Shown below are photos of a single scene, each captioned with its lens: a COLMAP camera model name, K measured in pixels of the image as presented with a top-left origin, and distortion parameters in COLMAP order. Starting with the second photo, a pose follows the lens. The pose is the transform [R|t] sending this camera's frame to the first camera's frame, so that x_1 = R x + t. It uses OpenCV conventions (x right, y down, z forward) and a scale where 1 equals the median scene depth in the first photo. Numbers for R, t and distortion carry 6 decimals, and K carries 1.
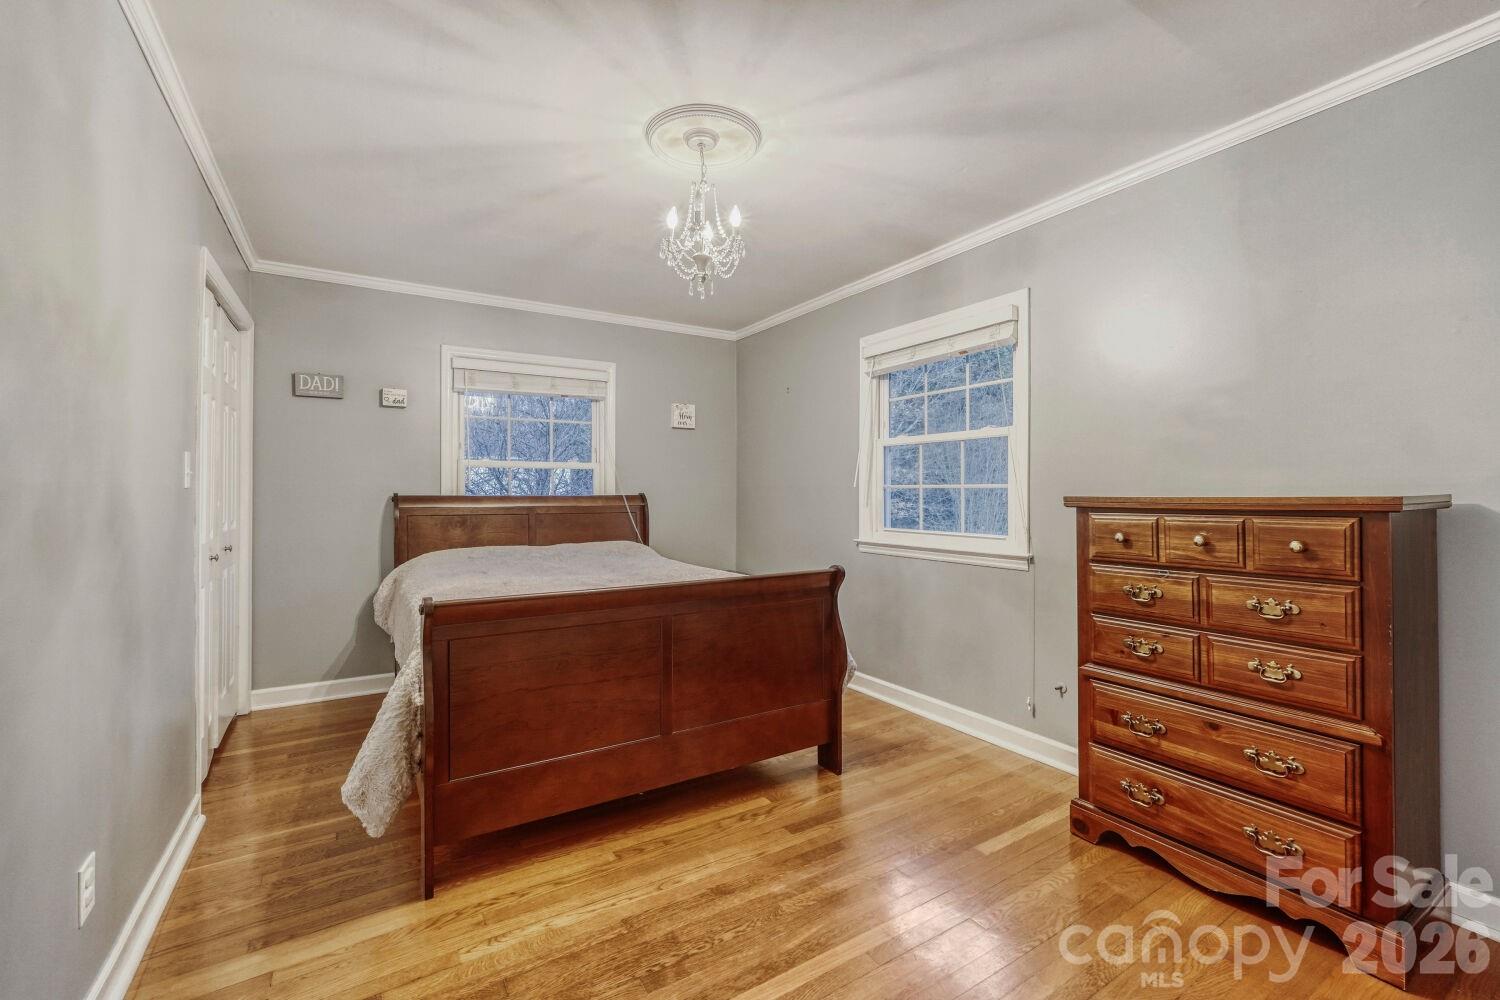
lens RADIAL K [[637.8, 0, 754.2], [0, 637.8, 488.5], [0, 0, 1]] dist [-0.014560, 0.007428]
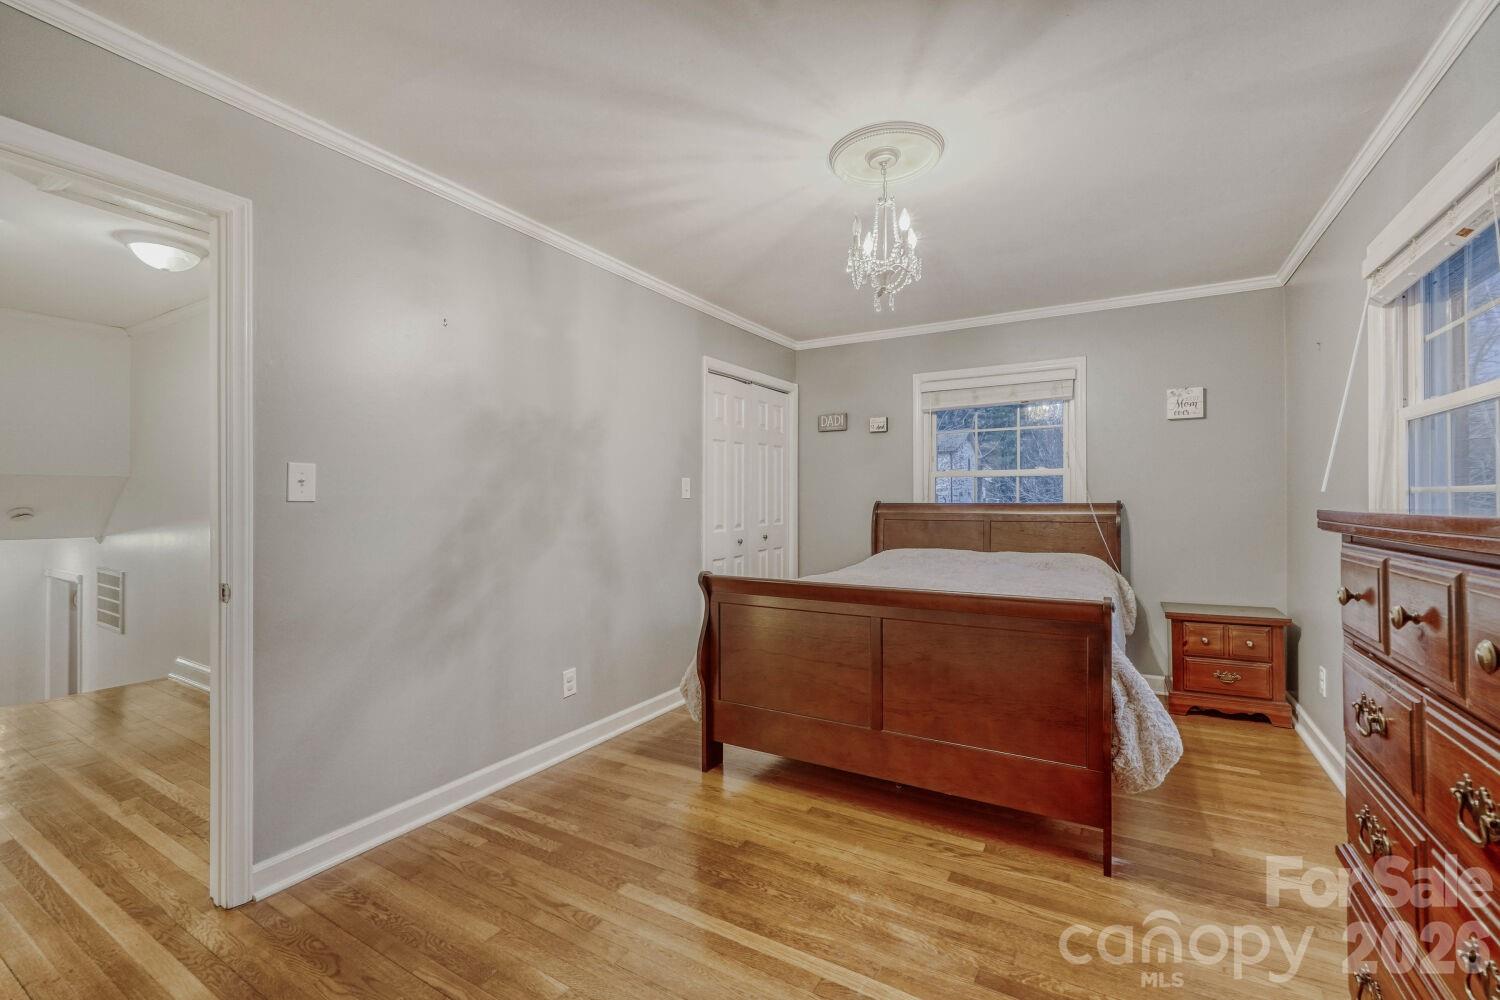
lens RADIAL K [[637.8, 0, 754.2], [0, 637.8, 488.5], [0, 0, 1]] dist [-0.014560, 0.007428]
pose [[0.462598, -0.016217, -0.886420, 0.642889], [0.007613, 0.999868, -0.014320, -0.000936], [0.886535, -0.000124, 0.462661, 0.296486]]
